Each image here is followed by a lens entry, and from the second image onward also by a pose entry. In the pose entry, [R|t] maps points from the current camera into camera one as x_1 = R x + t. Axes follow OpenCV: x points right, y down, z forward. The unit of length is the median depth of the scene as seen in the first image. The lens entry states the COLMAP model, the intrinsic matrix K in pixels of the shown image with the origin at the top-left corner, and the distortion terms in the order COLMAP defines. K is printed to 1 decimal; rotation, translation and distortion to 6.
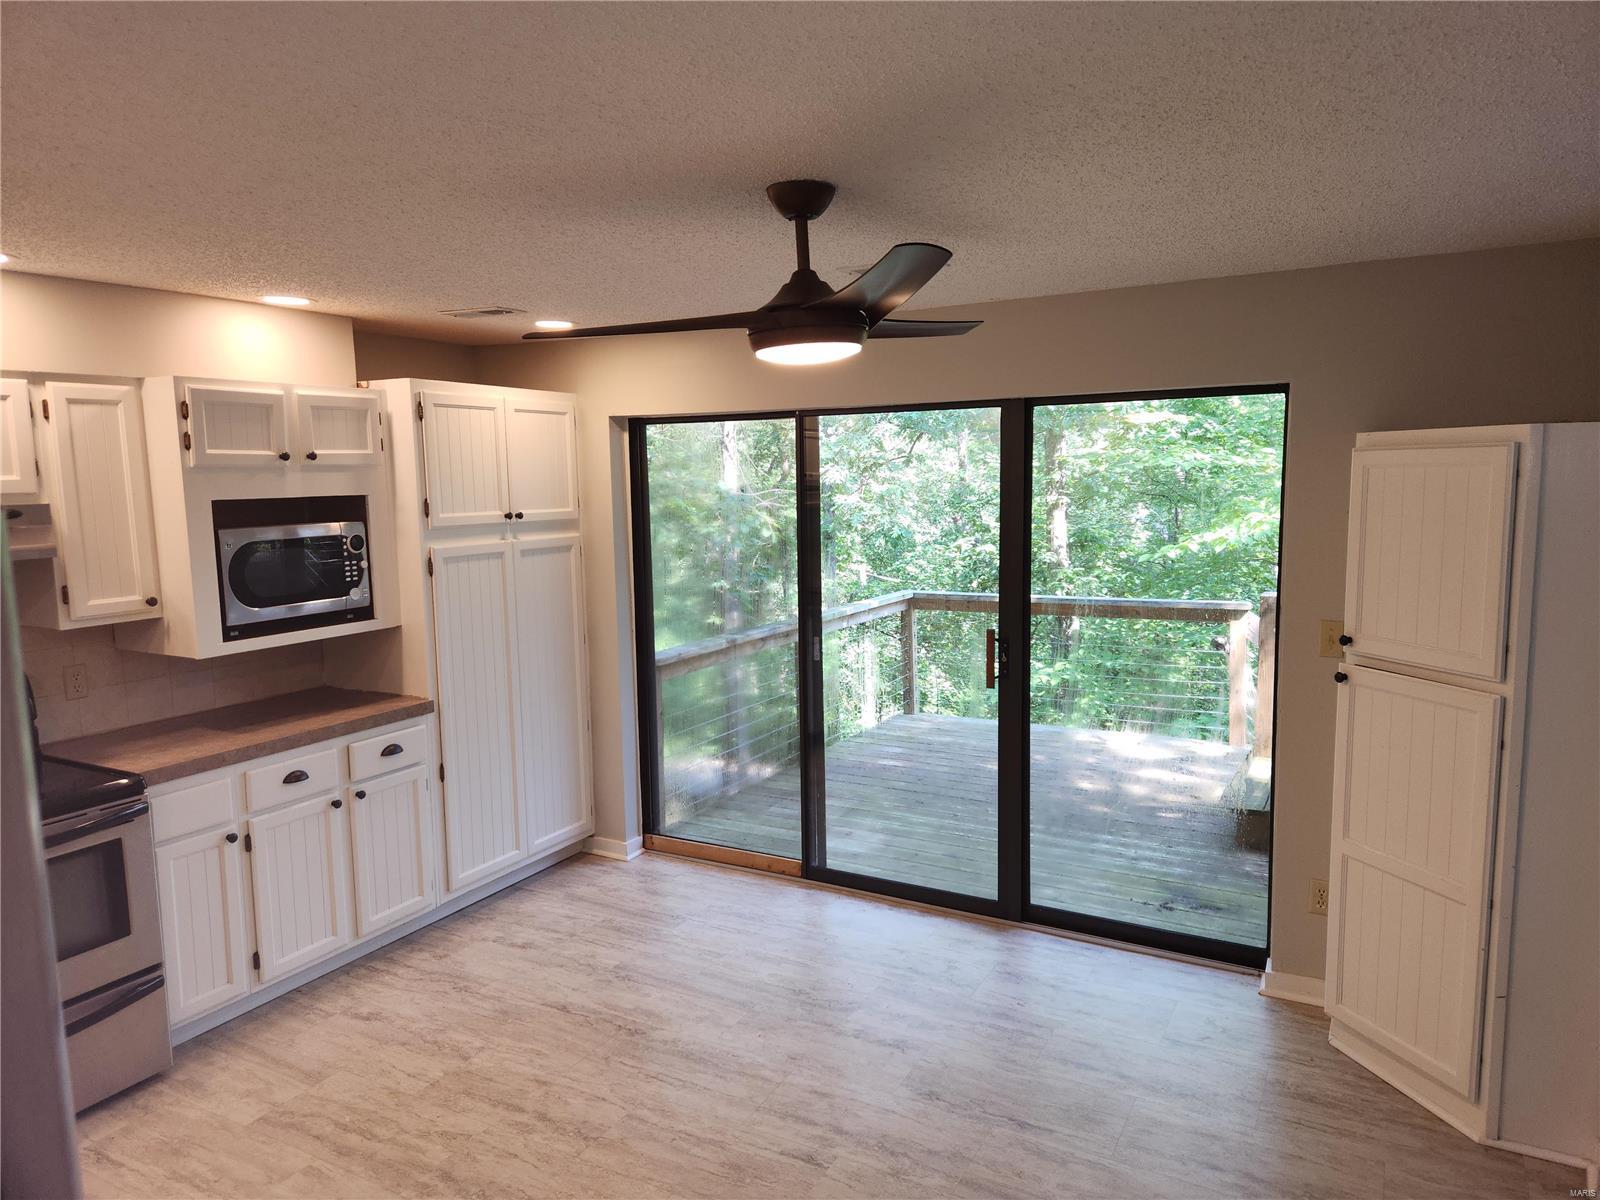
lens RADIAL K [[1081.5, 0, 775.5], [0, 1081.5, 602.4], [0, 0, 1]] dist [0.000601, -0.003468]
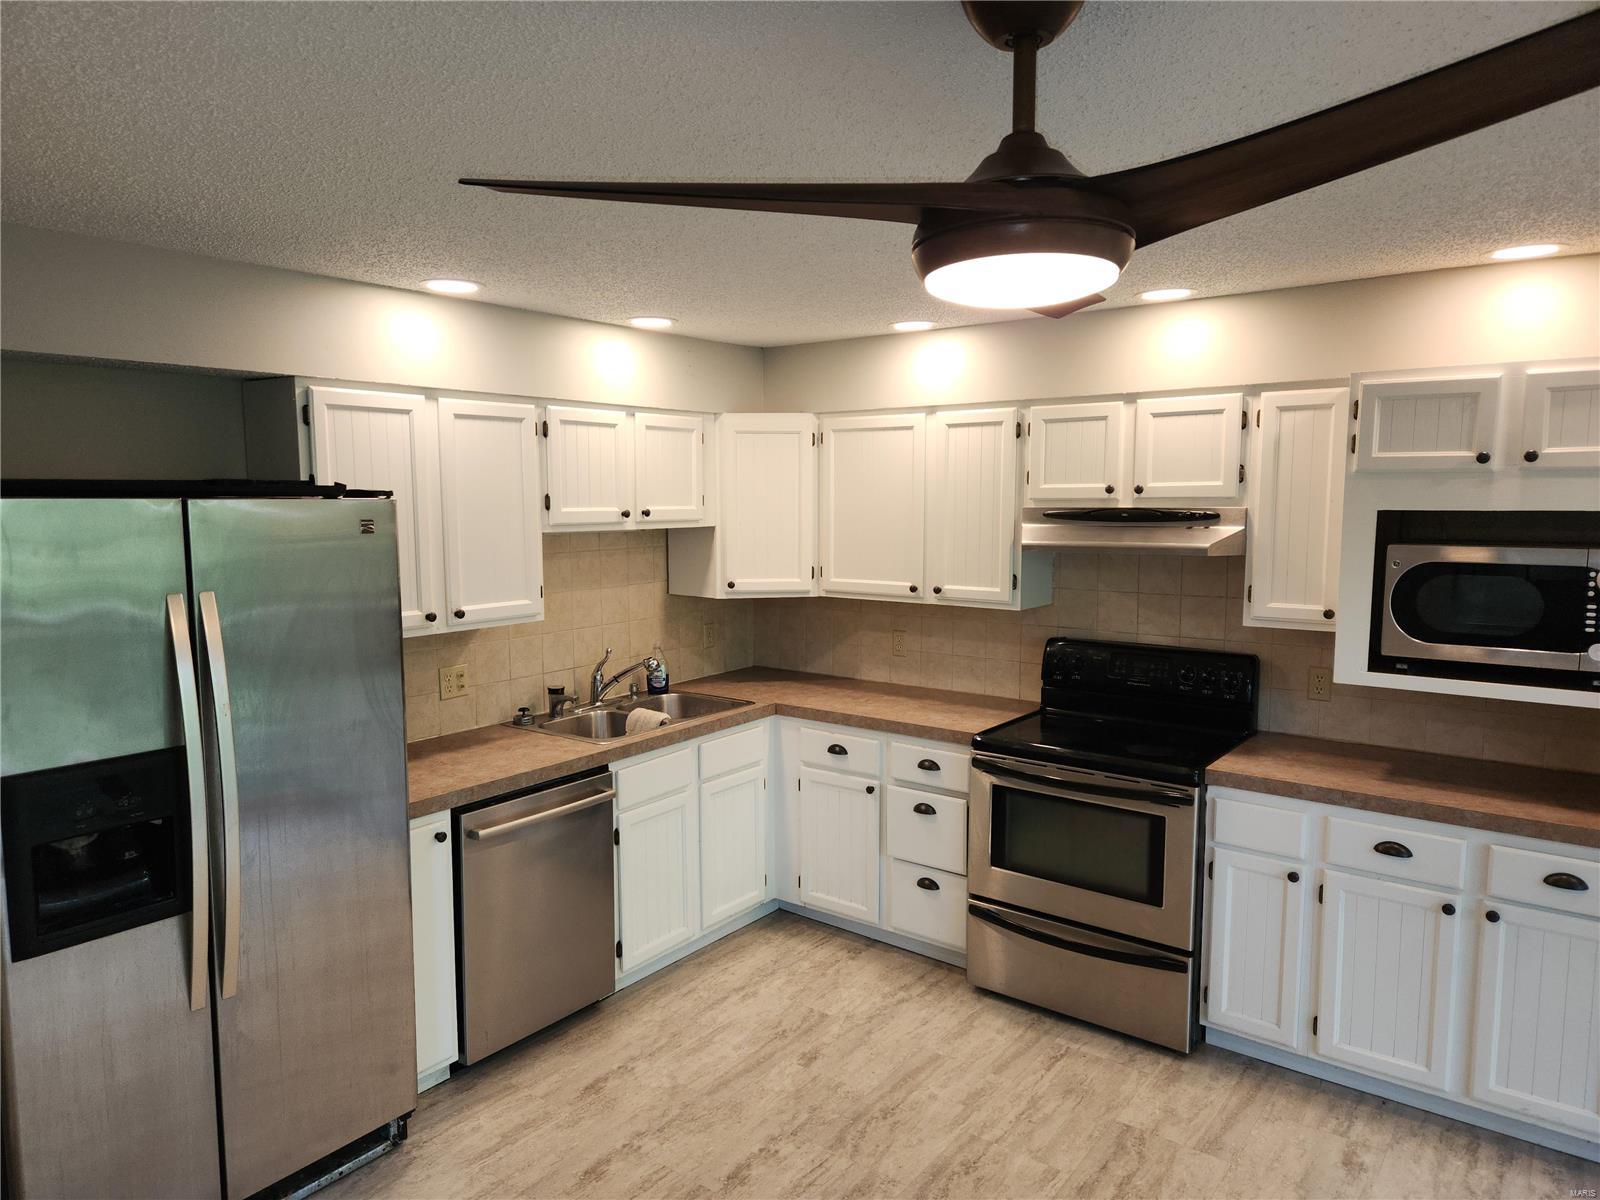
lens RADIAL K [[1029.6, 0, 804.7], [0, 1029.6, 622.1], [0, 0, 1]] dist [-0.003308, -0.003550]
pose [[-0.134267, 0.134530, -0.981771, 0.383330], [-0.120219, 0.981213, 0.150895, -0.076617], [0.983626, 0.138288, -0.115571, 0.665437]]
